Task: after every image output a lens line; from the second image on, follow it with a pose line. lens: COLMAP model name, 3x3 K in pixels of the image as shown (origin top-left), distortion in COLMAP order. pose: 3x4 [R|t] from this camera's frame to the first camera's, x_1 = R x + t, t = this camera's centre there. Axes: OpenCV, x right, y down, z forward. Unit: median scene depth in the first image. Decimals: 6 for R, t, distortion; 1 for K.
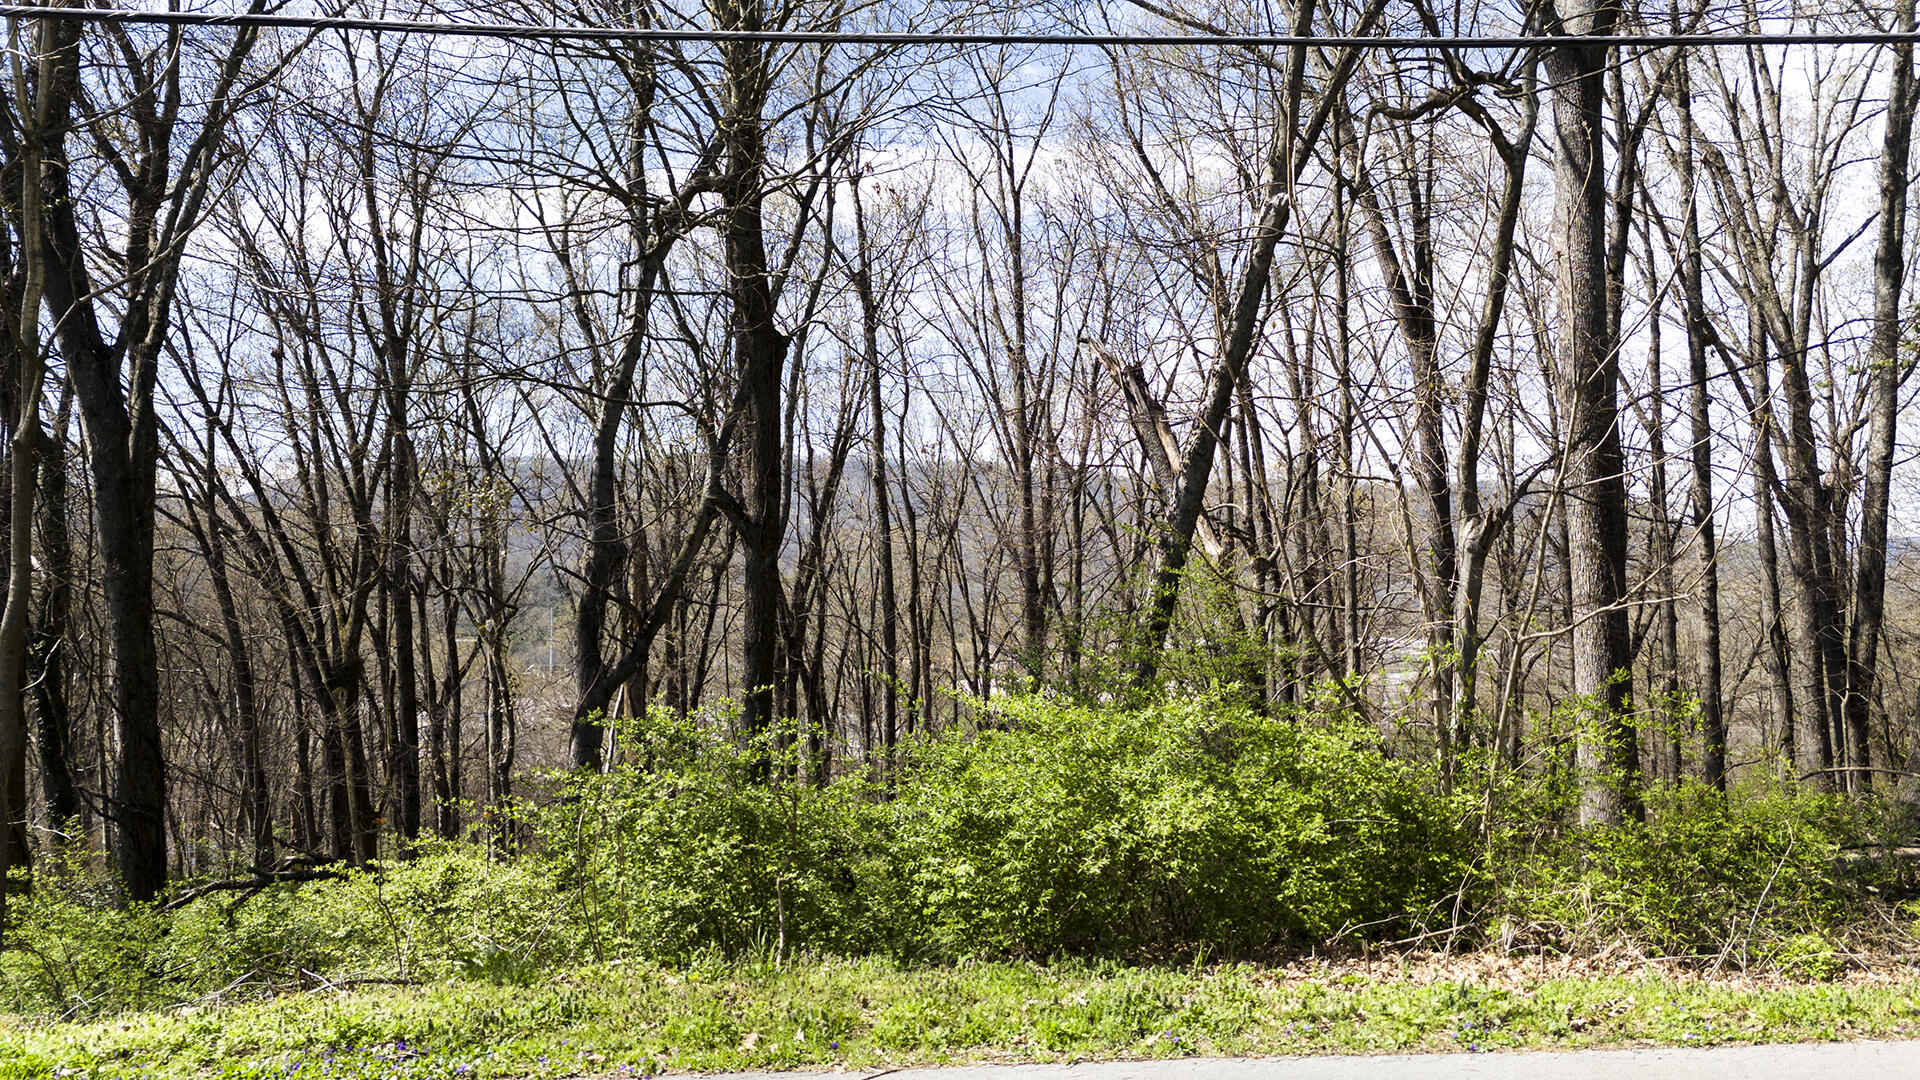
lens RADIAL K [[1399.9, 0, 963.6], [0, 1399.9, 541.6], [0, 0, 1]] dist [0.068289, -0.064081]
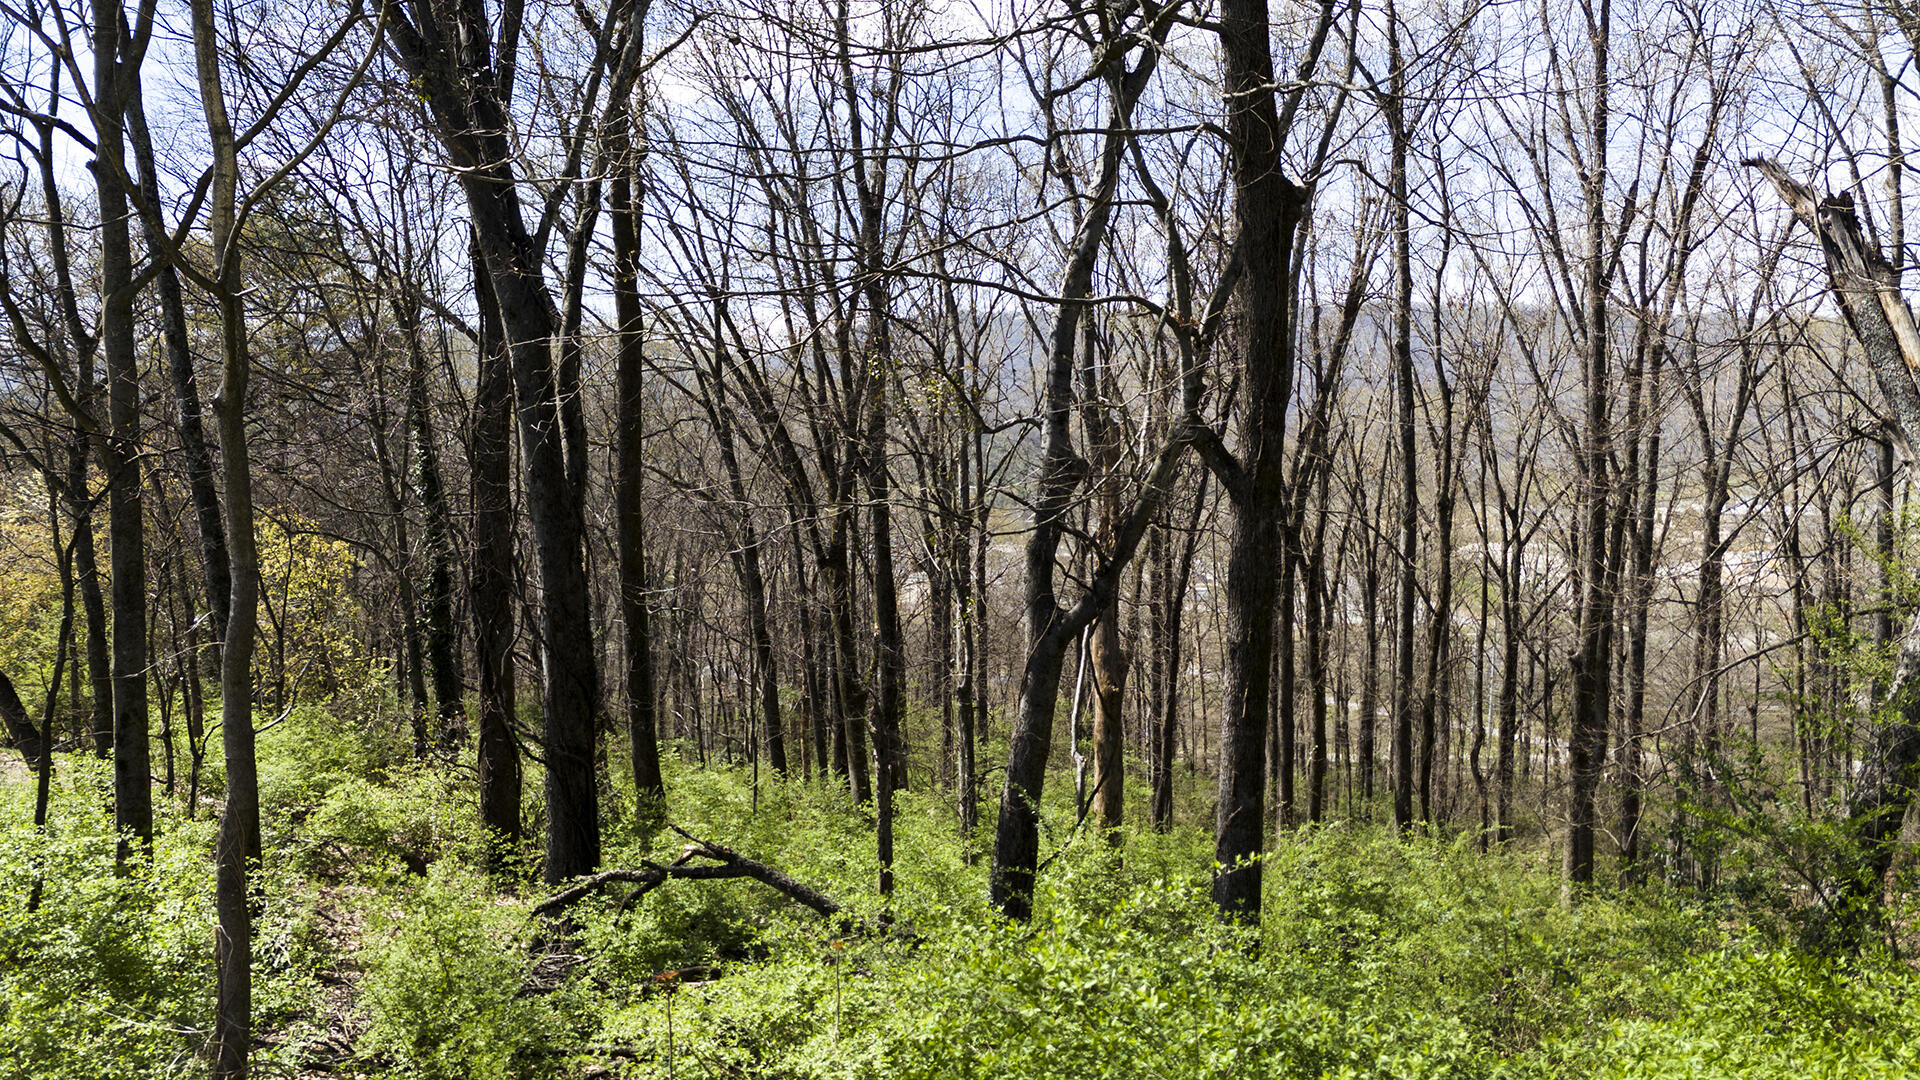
lens RADIAL K [[1399.9, 0, 960.9], [0, 1399.9, 543.2], [0, 0, 1]] dist [0.068289, -0.064081]
pose [[0.939163, 0.036079, -0.341572, -0.015957], [0.000905, 0.994204, 0.107502, -0.018490], [0.343471, -0.101271, 0.933687, 0.111142]]
